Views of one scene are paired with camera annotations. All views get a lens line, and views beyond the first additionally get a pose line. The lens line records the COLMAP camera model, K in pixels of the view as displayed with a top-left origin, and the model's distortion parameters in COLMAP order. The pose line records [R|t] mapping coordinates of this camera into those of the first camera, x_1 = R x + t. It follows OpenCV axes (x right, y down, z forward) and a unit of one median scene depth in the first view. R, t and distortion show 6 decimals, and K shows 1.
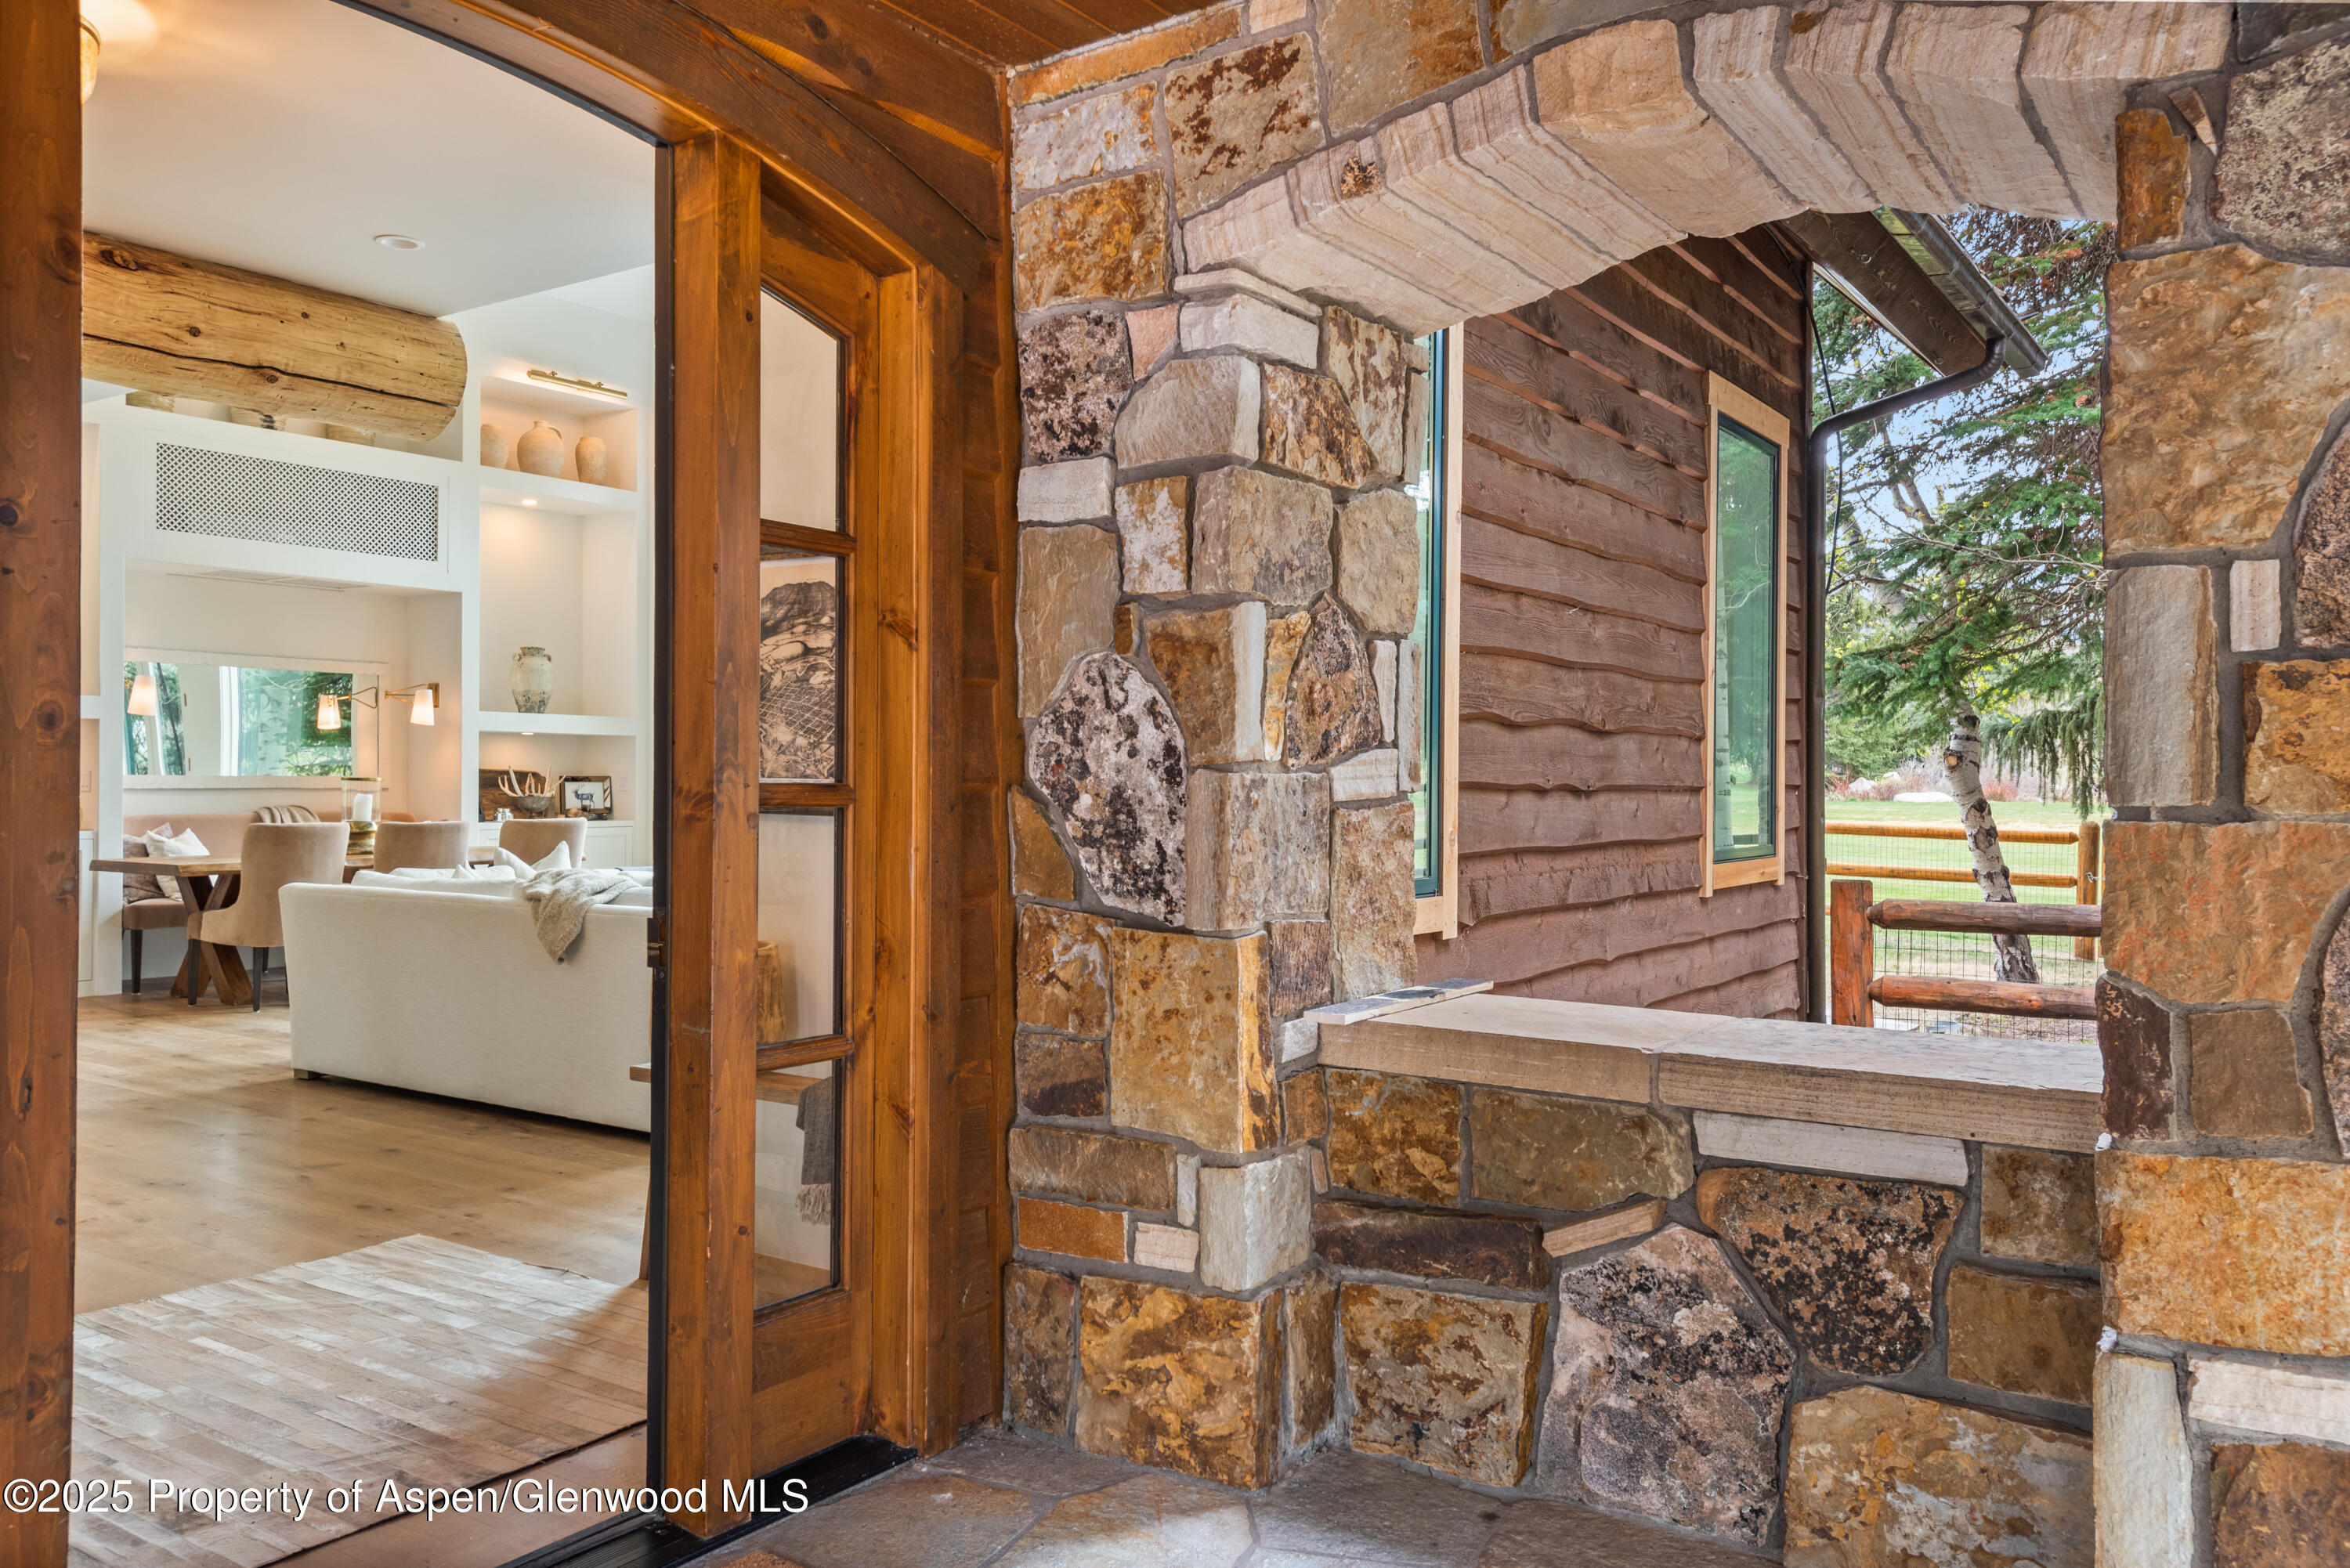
lens RADIAL K [[1773.6, 0, 1175.0], [0, 1773.6, 784.0], [0, 0, 1]] dist [0.022936, -0.000399]
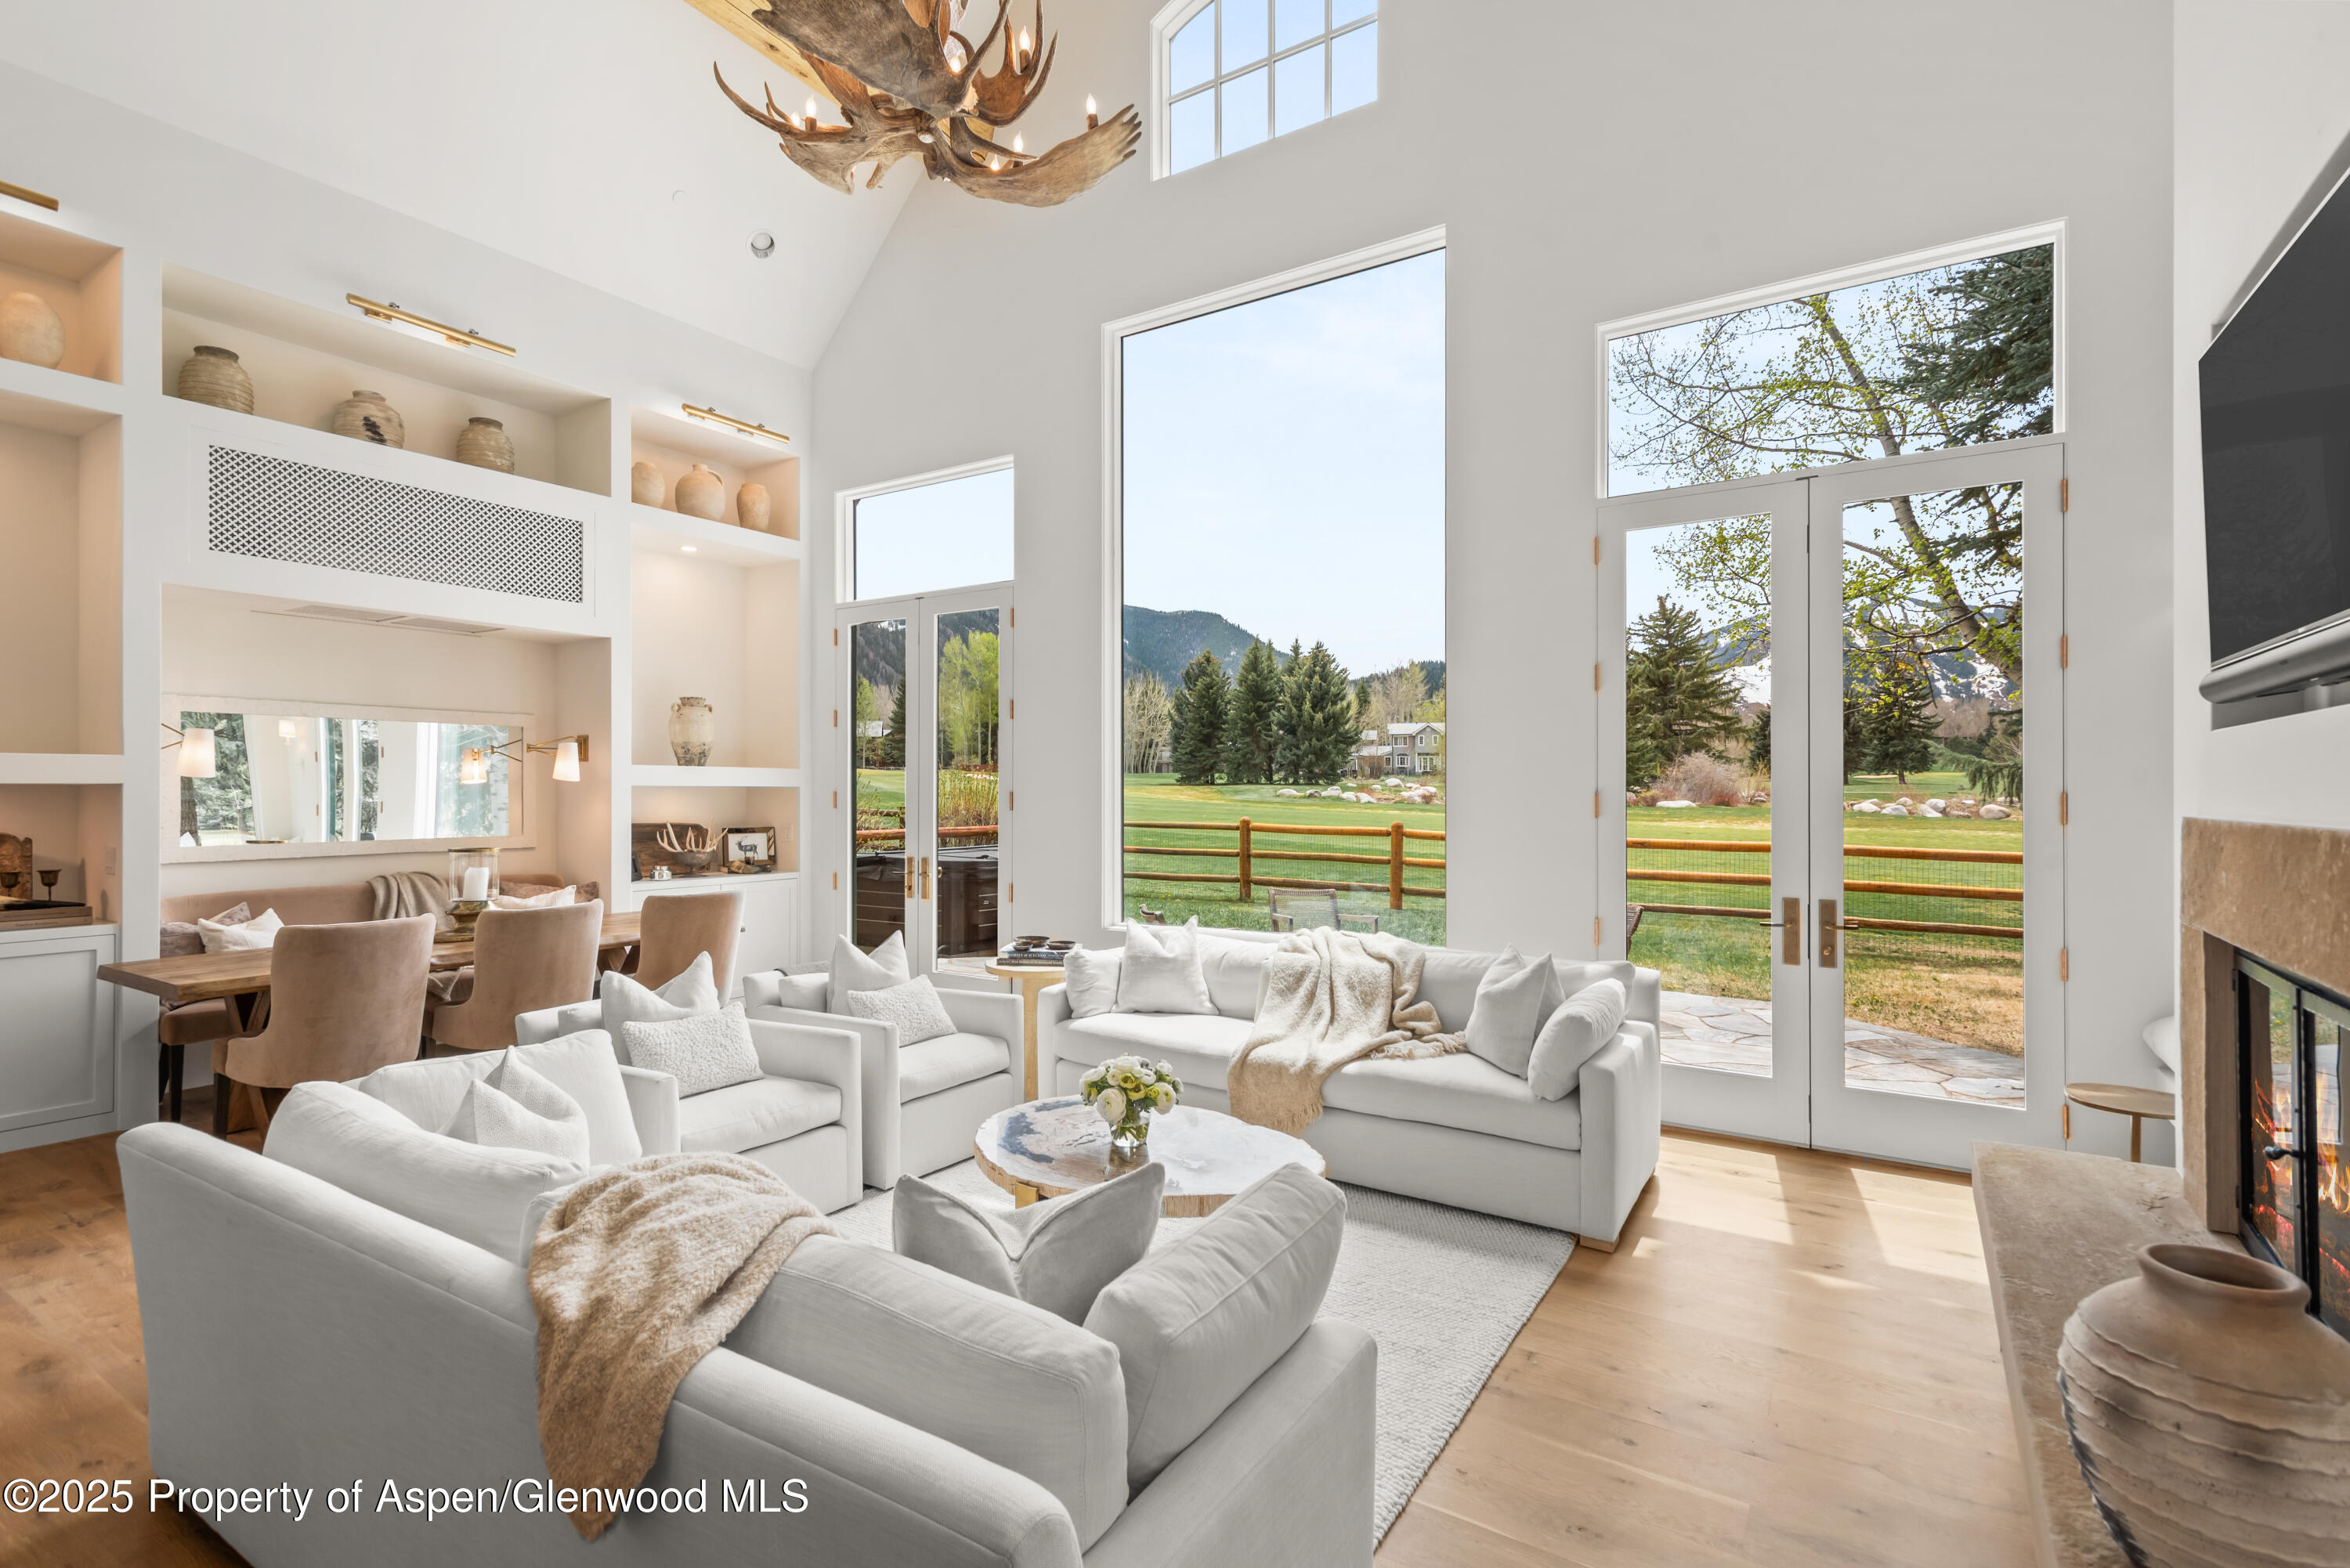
lens RADIAL K [[1109.0, 0, 1171.2], [0, 1109.0, 790.4], [0, 0, 1]] dist [0.021765, -0.008509]
pose [[0.999400, -0.005854, 0.034141, -0.128263], [0.005864, 0.999983, -0.000190, -0.025971], [-0.034139, 0.000390, 0.999417, 0.407338]]
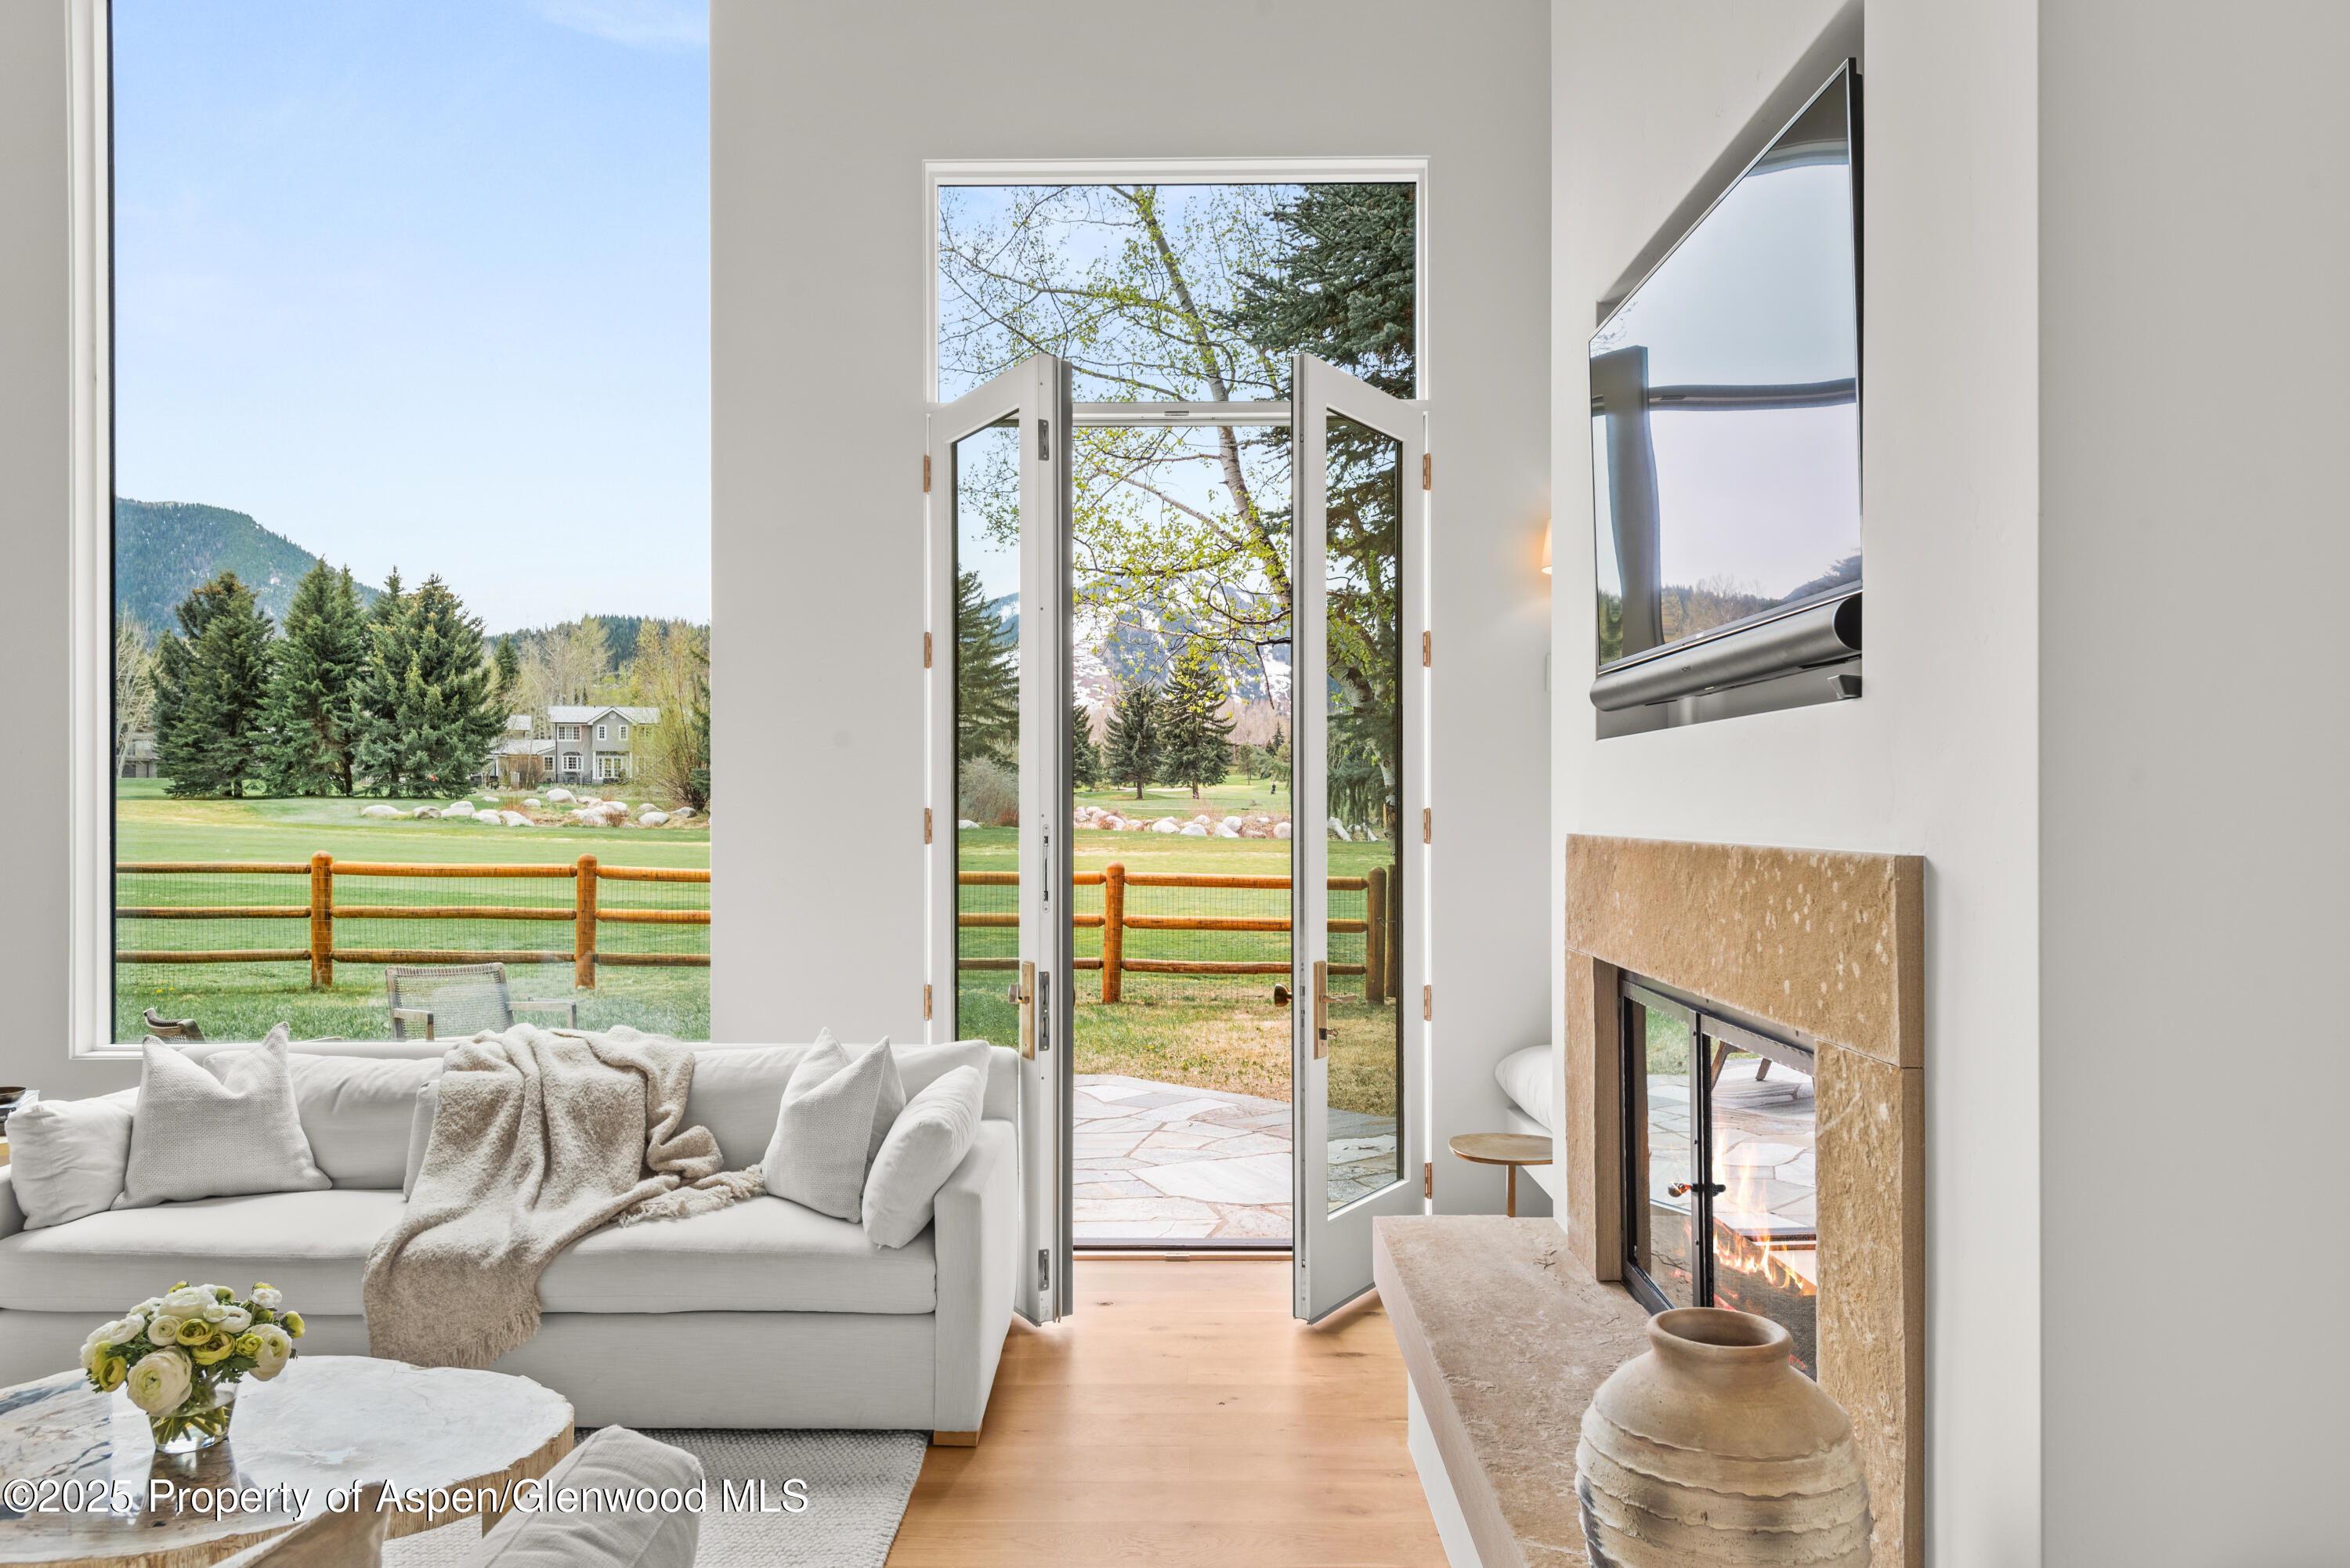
lens RADIAL K [[1590.1, 0, 1185.1], [0, 1590.1, 804.0], [0, 0, 1]] dist [0.009069, -0.003651]
pose [[0.820209, -0.006014, 0.572032, -0.143905], [0.006305, 0.999979, 0.001474, -0.025873], [-0.572029, 0.002398, 0.820230, 0.426740]]
